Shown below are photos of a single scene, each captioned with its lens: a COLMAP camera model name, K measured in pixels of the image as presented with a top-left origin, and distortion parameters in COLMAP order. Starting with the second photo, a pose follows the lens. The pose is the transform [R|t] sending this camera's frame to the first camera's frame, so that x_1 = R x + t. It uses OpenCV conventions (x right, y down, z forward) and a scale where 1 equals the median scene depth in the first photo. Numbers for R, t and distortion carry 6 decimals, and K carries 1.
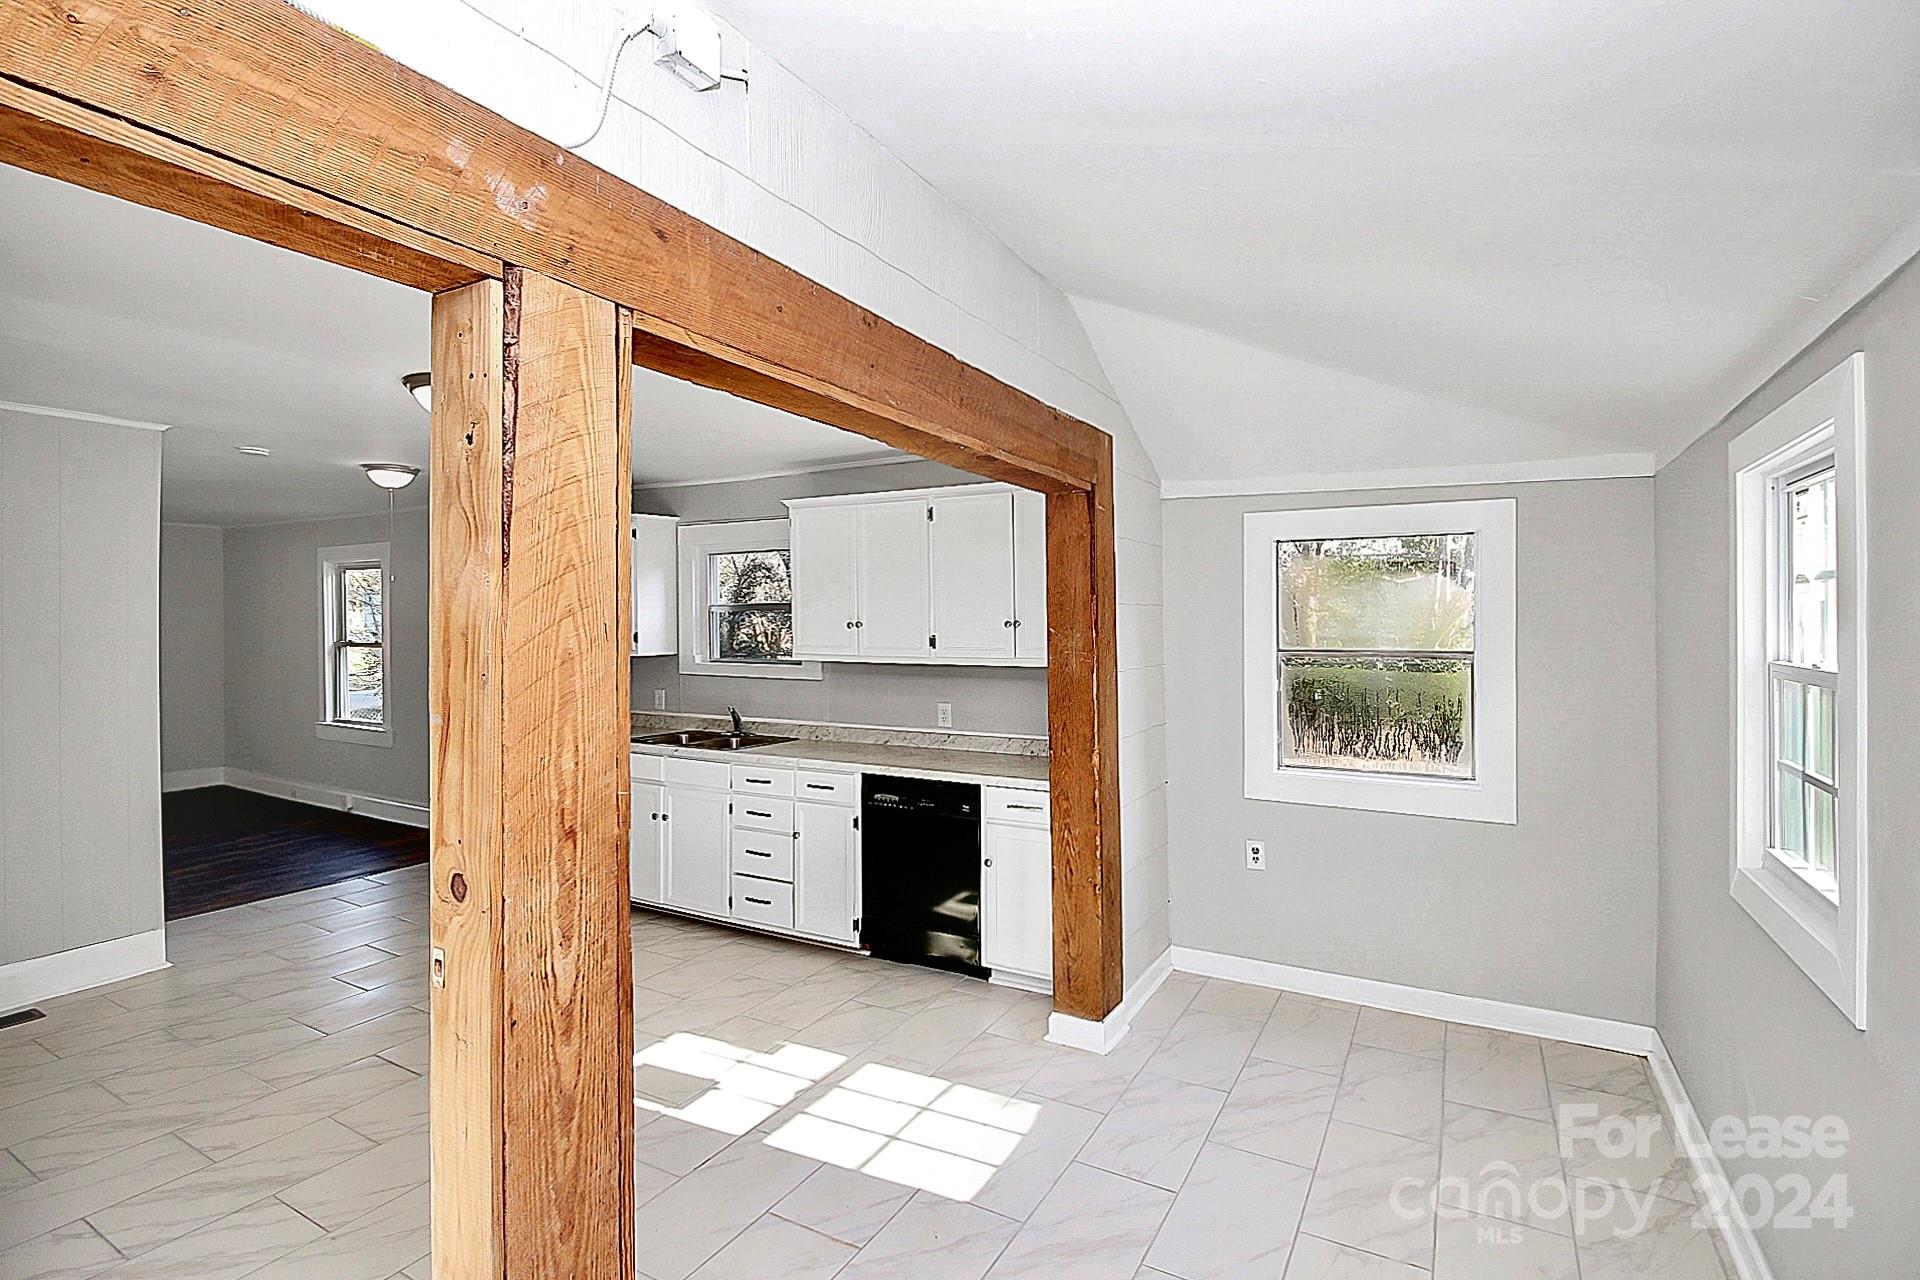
lens RADIAL K [[917.9, 0, 951.6], [0, 917.9, 620.4], [0, 0, 1]] dist [0.004398, -0.012705]
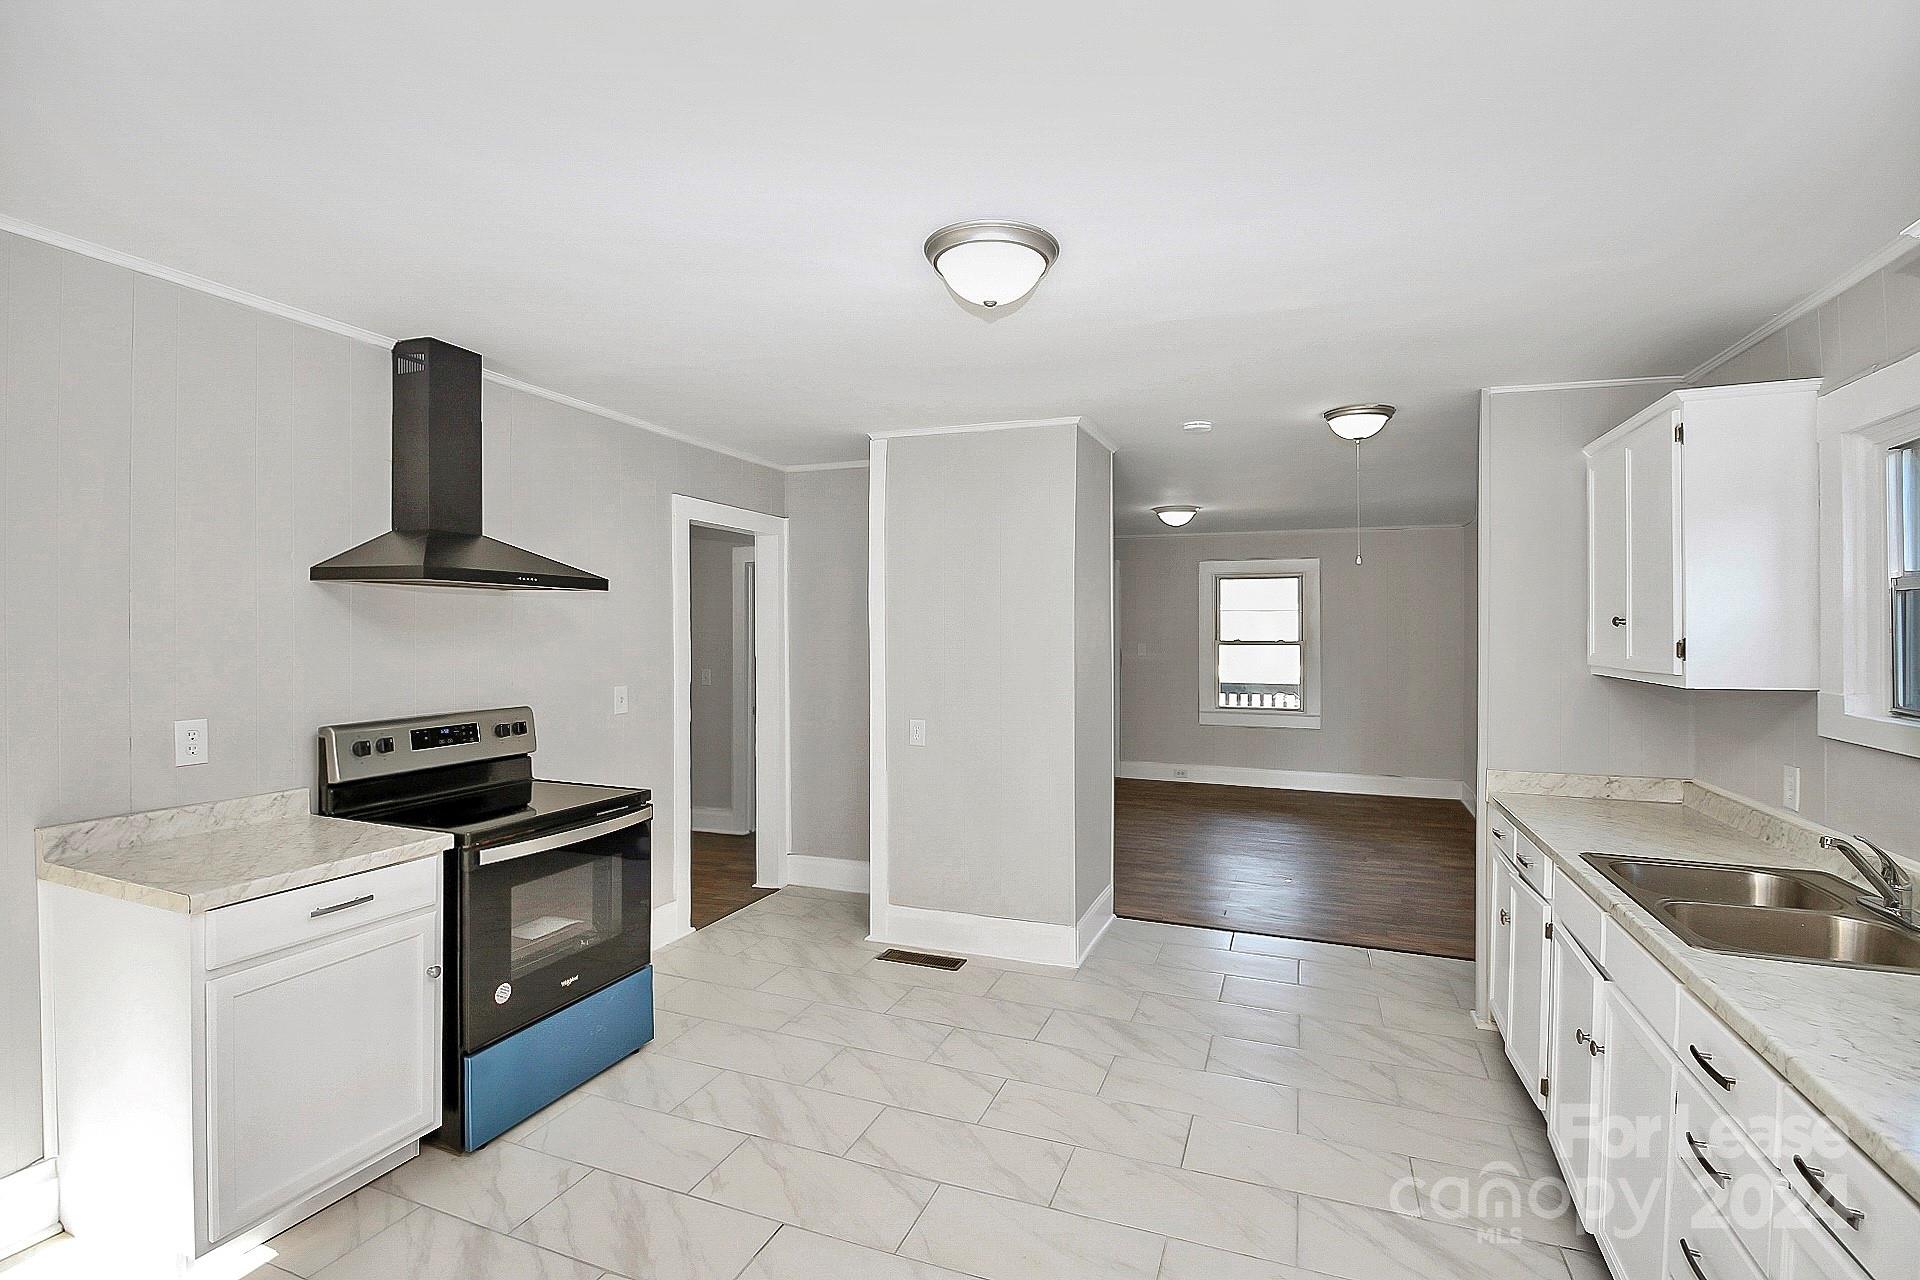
lens RADIAL K [[917.9, 0, 953.0], [0, 917.9, 631.0], [0, 0, 1]] dist [0.004398, -0.012705]
pose [[0.147972, 0.008153, -0.988958, 0.101614], [-0.007419, 0.999947, 0.007133, 0.012074], [0.988964, 0.006282, 0.148025, 0.753317]]
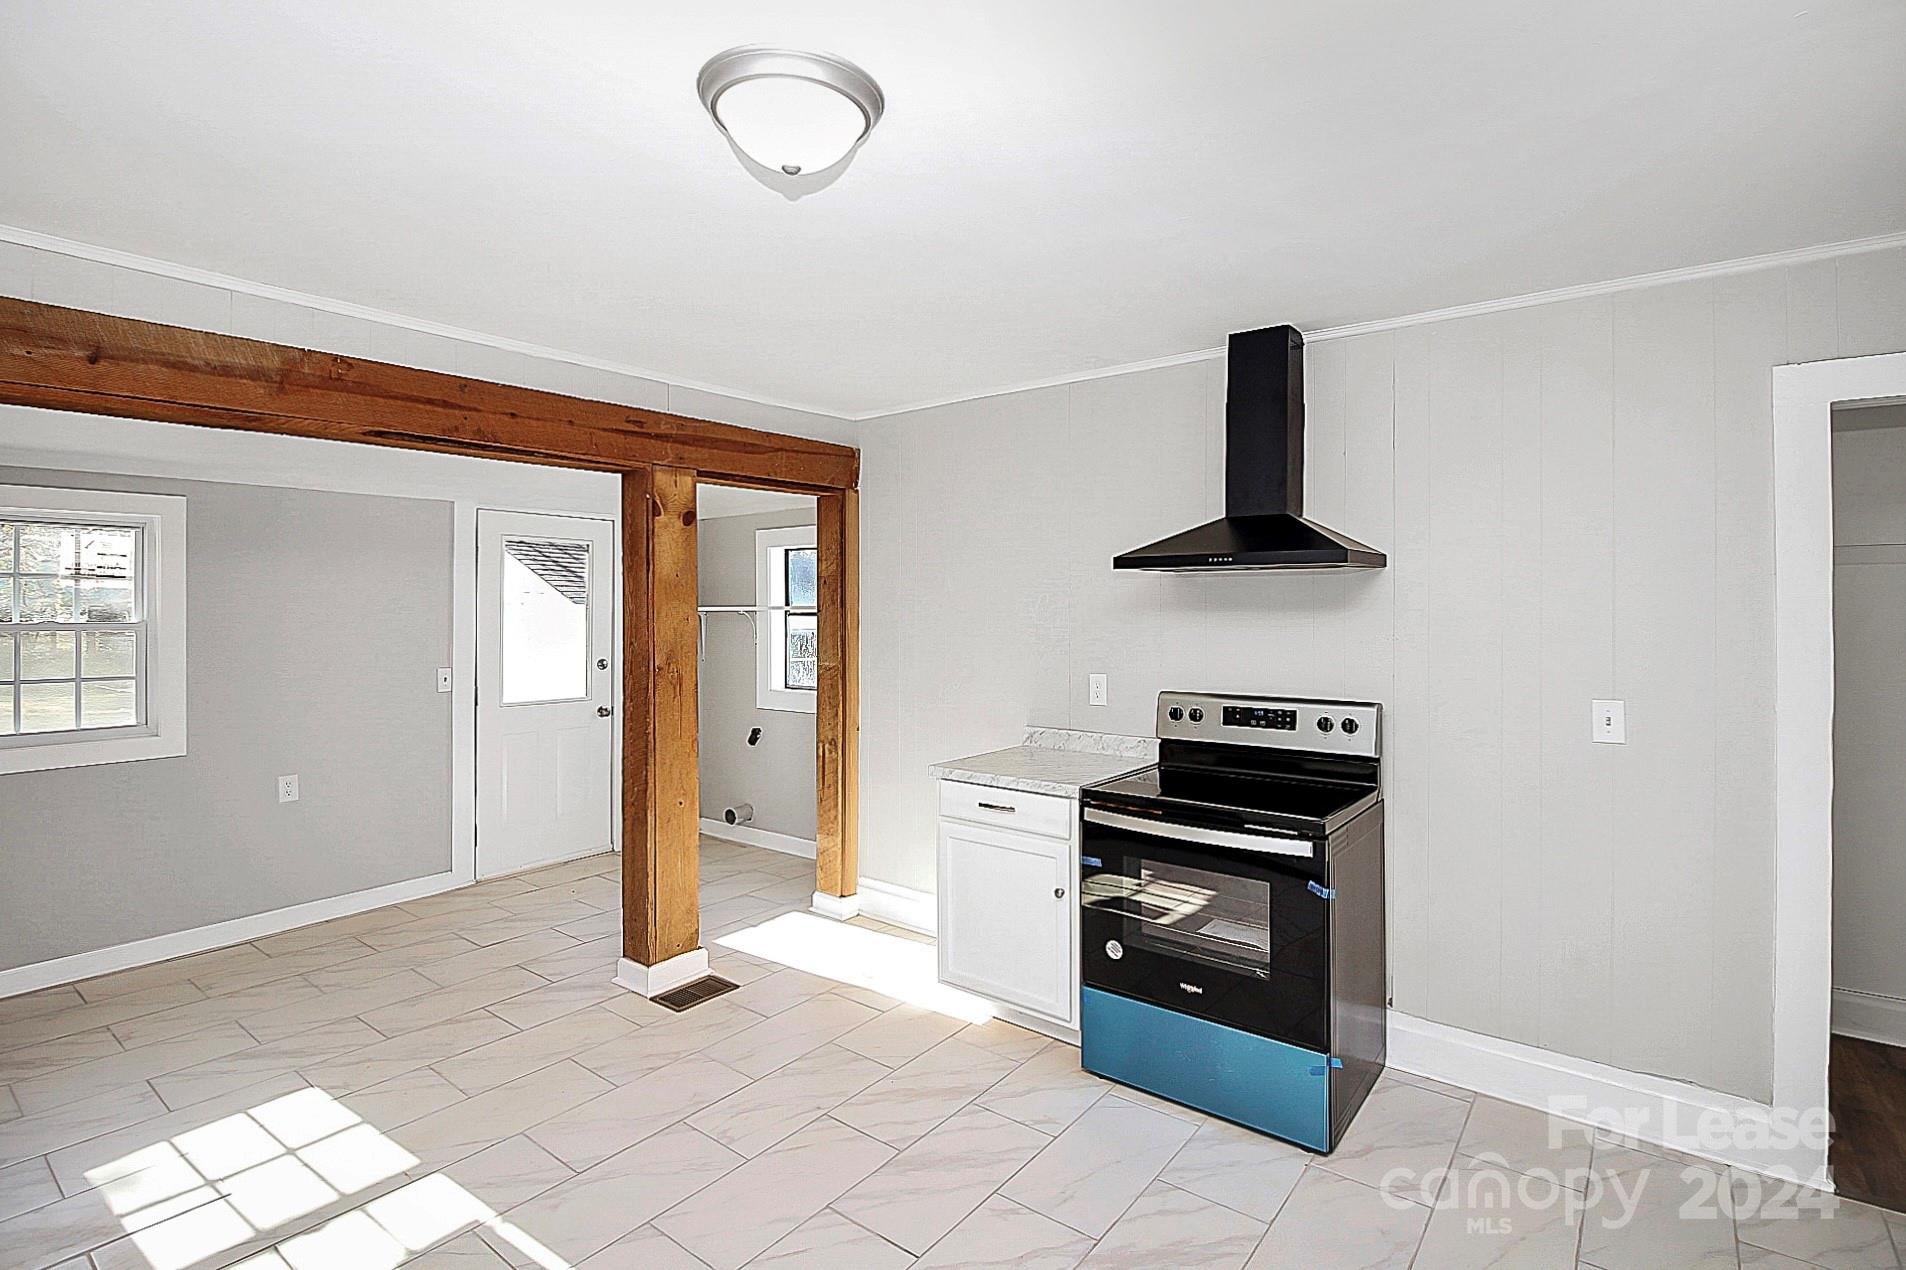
lens RADIAL K [[911.2, 0, 948.3], [0, 911.2, 614.0], [0, 0, 1]] dist [0.004398, -0.012705]
pose [[-0.989505, 0.004478, 0.144431, -0.603592], [0.005267, 0.999973, 0.005078, 0.015816], [-0.144404, 0.005786, -0.989502, 1.269216]]
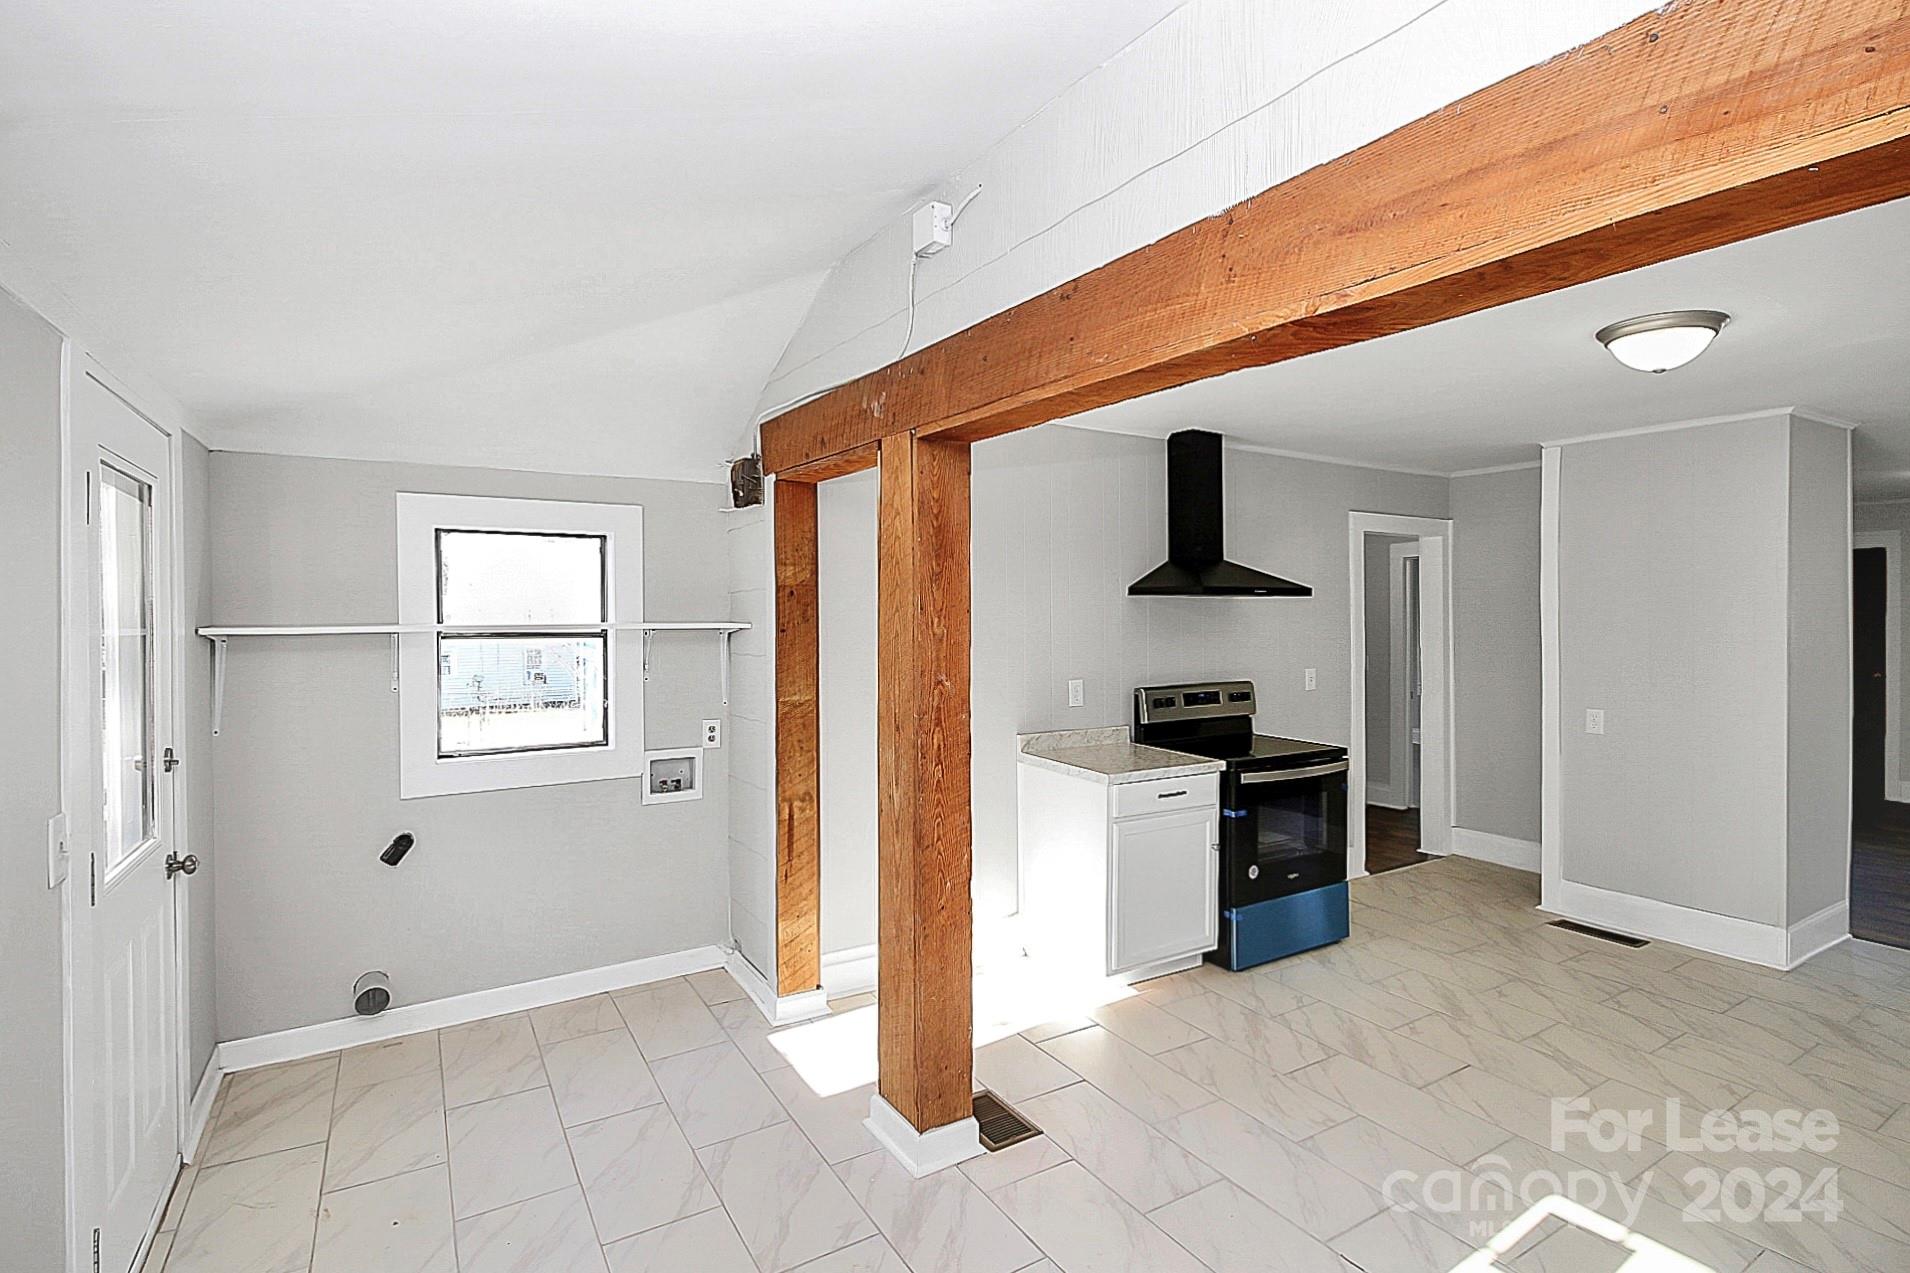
lens RADIAL K [[913.1, 0, 962.3], [0, 913.1, 622.4], [0, 0, 1]] dist [0.004398, -0.012705]
pose [[-0.481962, 0.016075, -0.876044, 0.416035], [0.001793, 0.999848, 0.017360, -0.005562], [0.876190, 0.006796, -0.481918, 0.728207]]
